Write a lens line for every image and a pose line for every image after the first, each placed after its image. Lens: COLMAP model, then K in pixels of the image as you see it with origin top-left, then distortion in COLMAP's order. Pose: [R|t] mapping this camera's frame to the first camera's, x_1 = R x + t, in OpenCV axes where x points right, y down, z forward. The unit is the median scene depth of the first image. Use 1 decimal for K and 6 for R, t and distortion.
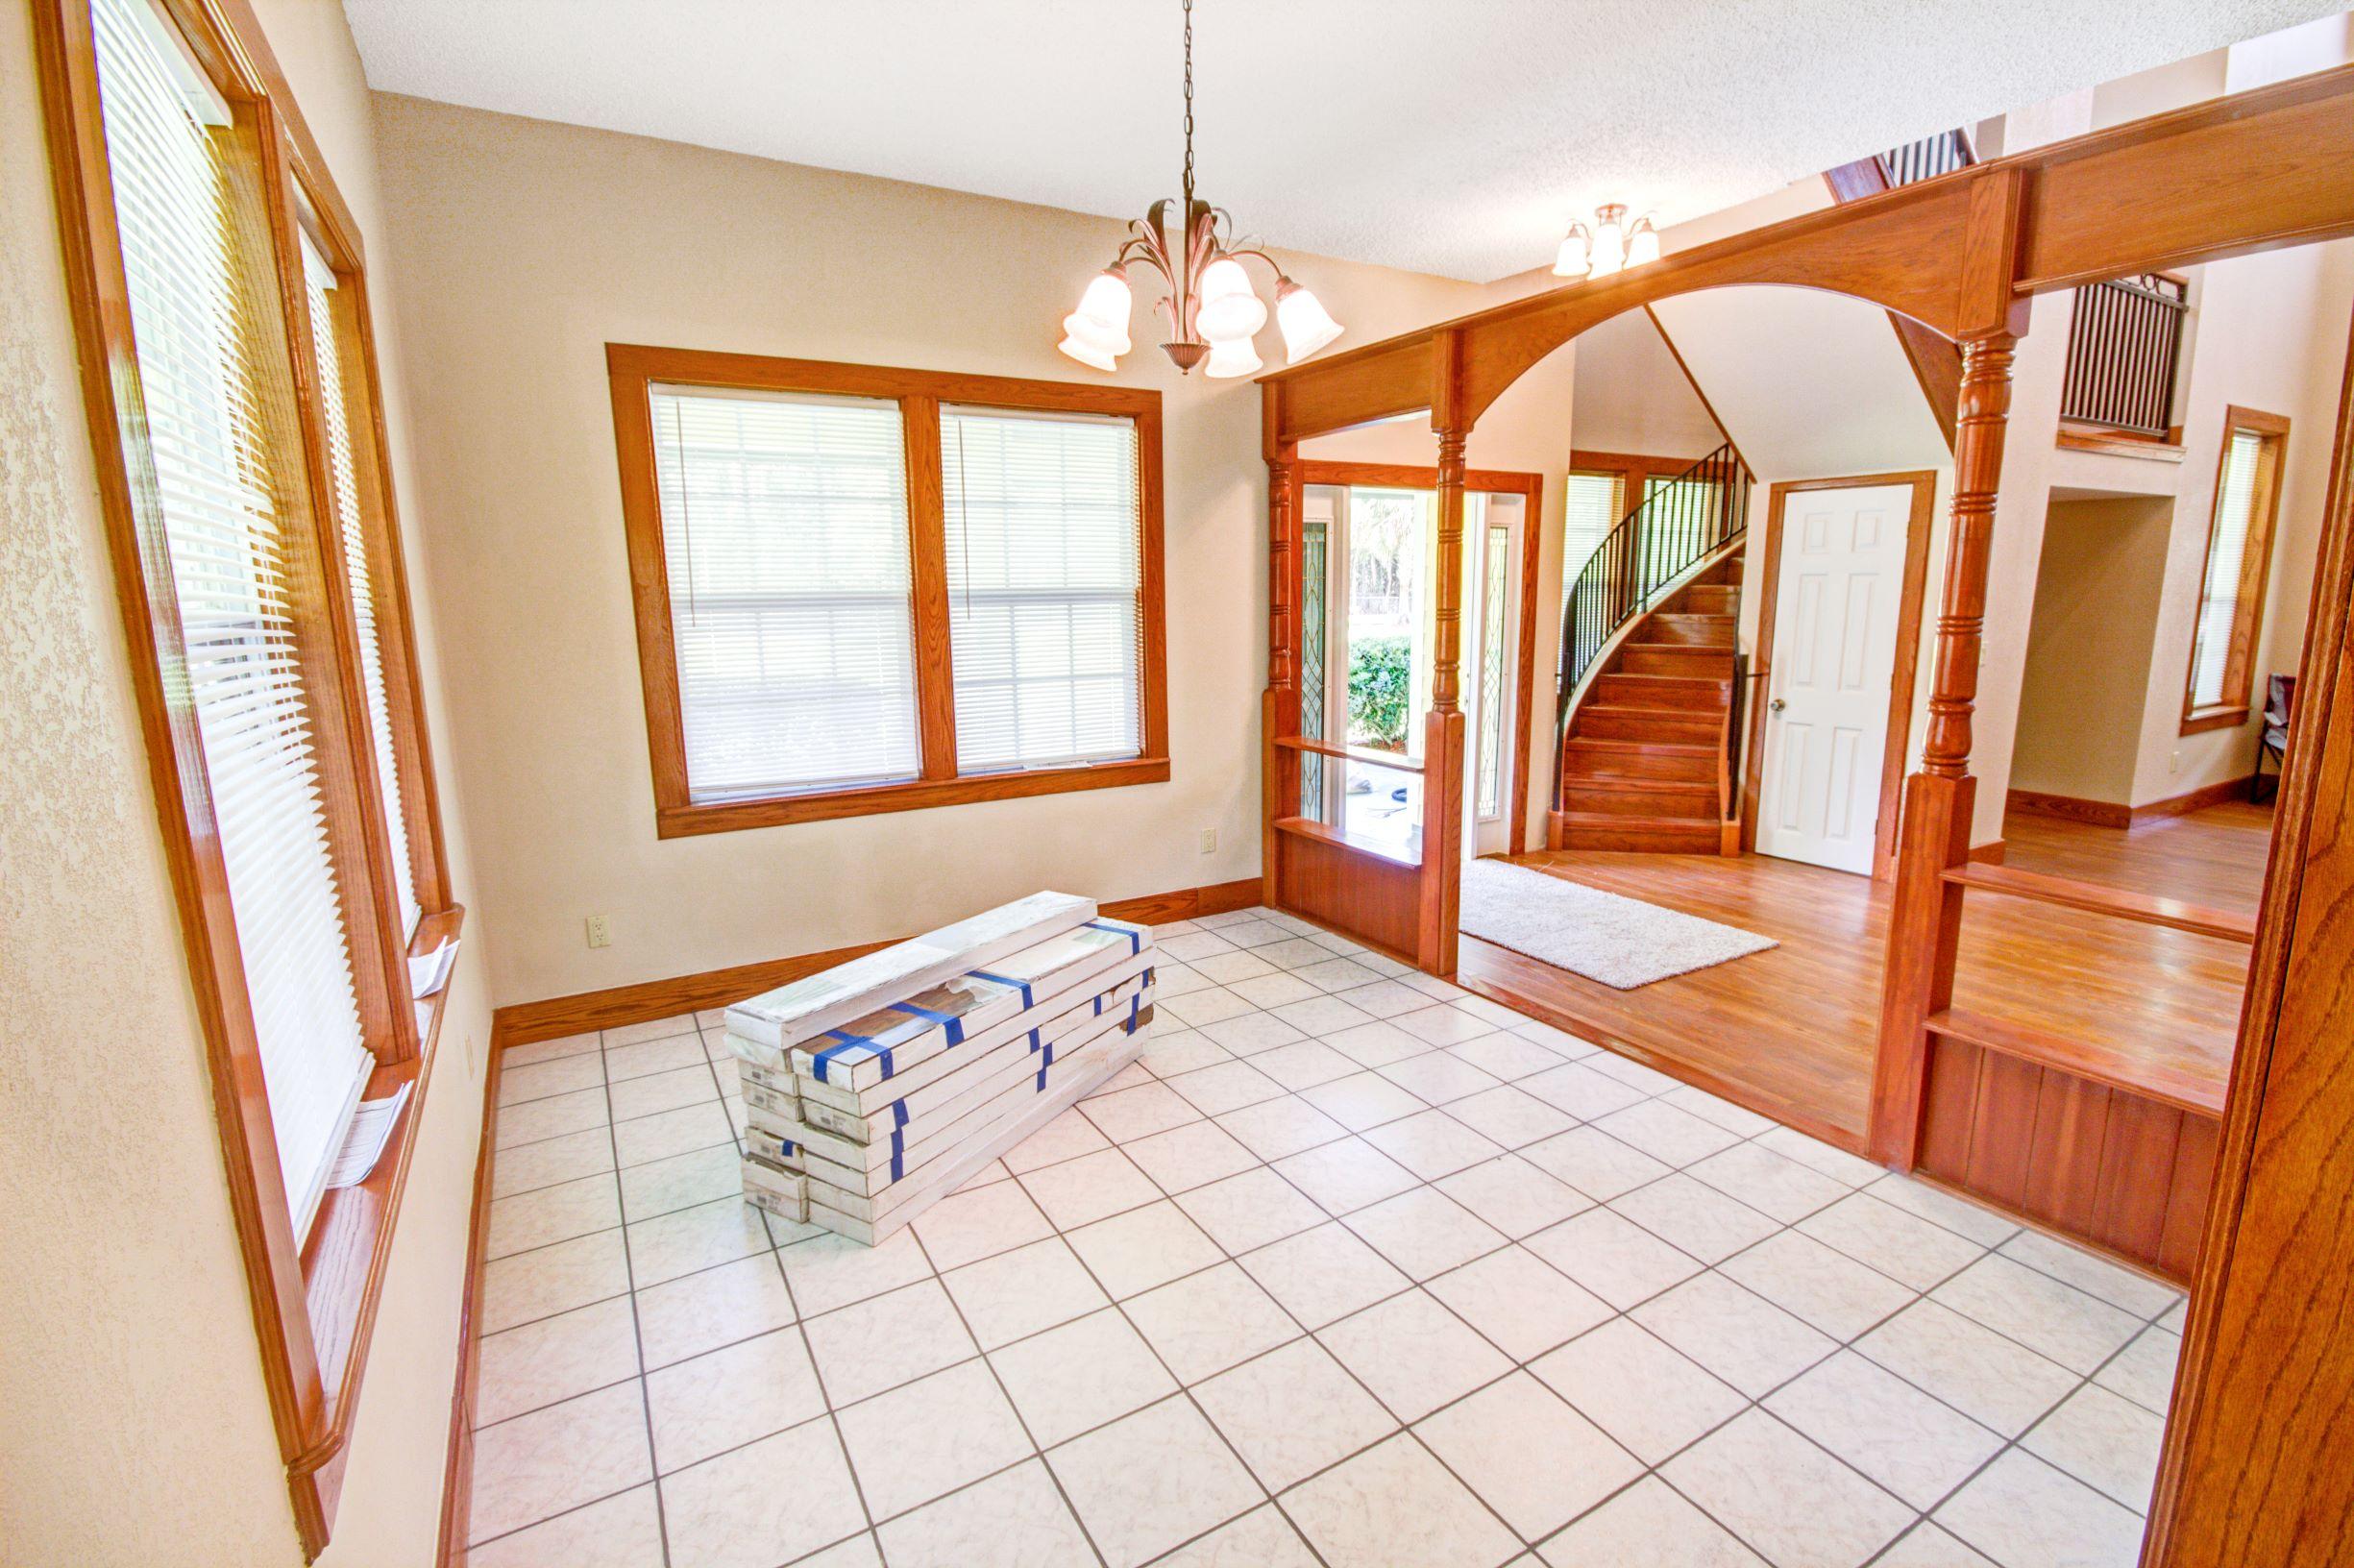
lens RADIAL K [[1080.6, 0, 1180.8], [0, 1080.6, 779.8], [0, 0, 1]] dist [0.001866, -0.003900]
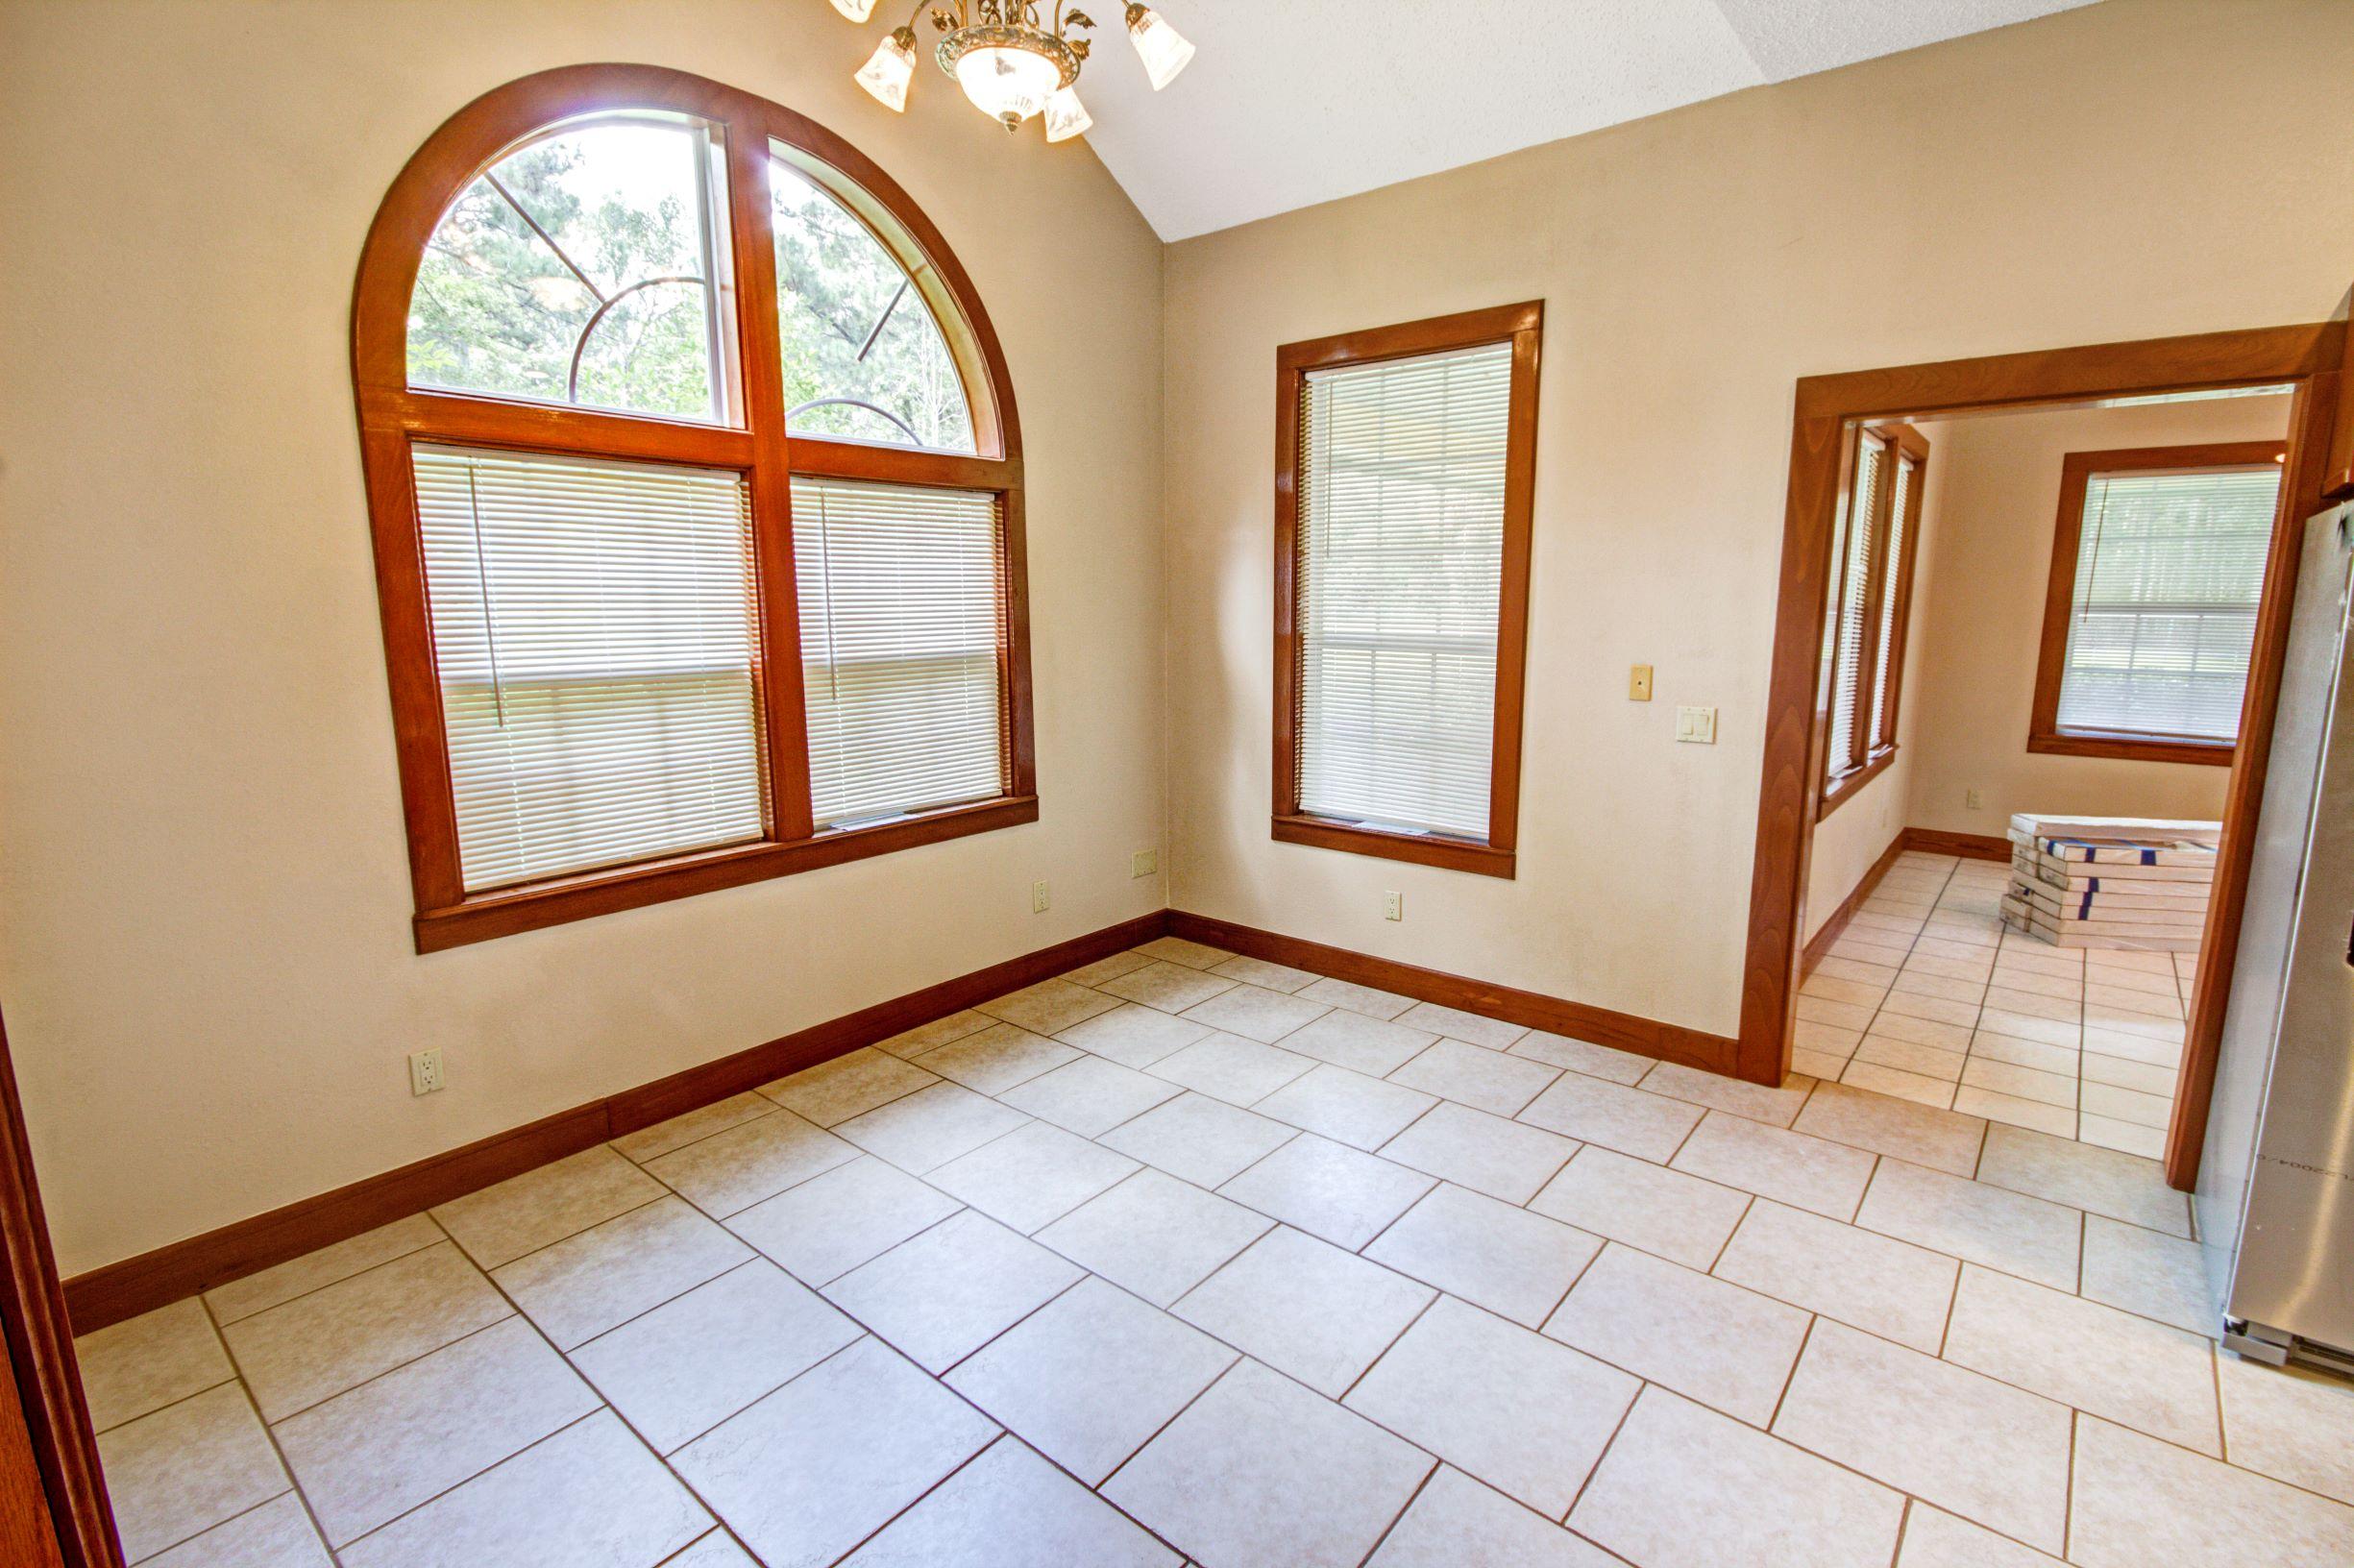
lens RADIAL K [[1080.6, 0, 1195.8], [0, 1080.6, 782.9], [0, 0, 1]] dist [0.001866, -0.003900]
pose [[0.348966, 0.175351, -0.920584, 0.878922], [-0.173412, 0.977456, 0.120449, 0.183074], [0.920951, 0.117607, 0.371507, -1.126661]]
